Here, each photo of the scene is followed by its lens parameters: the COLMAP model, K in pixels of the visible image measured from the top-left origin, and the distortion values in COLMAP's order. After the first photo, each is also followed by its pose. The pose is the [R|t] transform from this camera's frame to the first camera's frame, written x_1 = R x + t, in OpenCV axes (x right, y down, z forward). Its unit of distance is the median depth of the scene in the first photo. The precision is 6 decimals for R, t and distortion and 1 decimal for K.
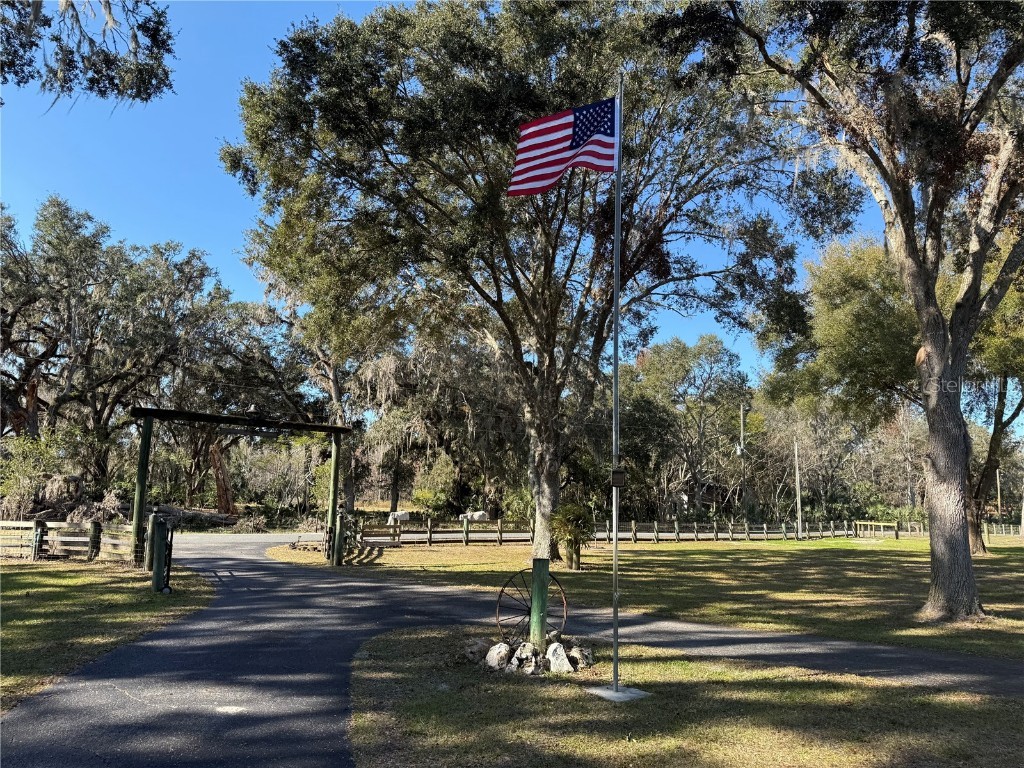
lens RADIAL K [[709.0, 0, 512.0], [0, 709.0, 384.0], [0, 0, 1]] dist [0.078221, -0.092915]
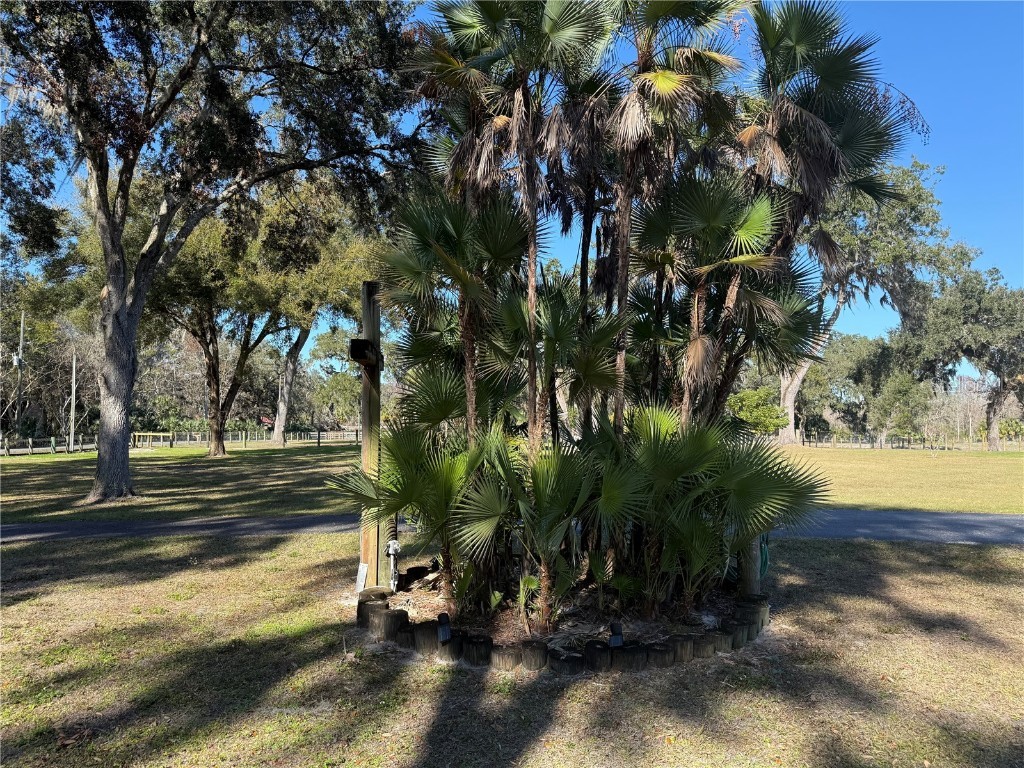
lens RADIAL K [[709.0, 0, 512.0], [0, 709.0, 384.0], [0, 0, 1]] dist [0.078221, -0.092915]
pose [[0.640846, 0.026352, 0.767217, 0.078421], [-0.116871, 0.991110, 0.063579, -0.042427], [-0.758721, -0.130409, 0.638229, -0.303334]]
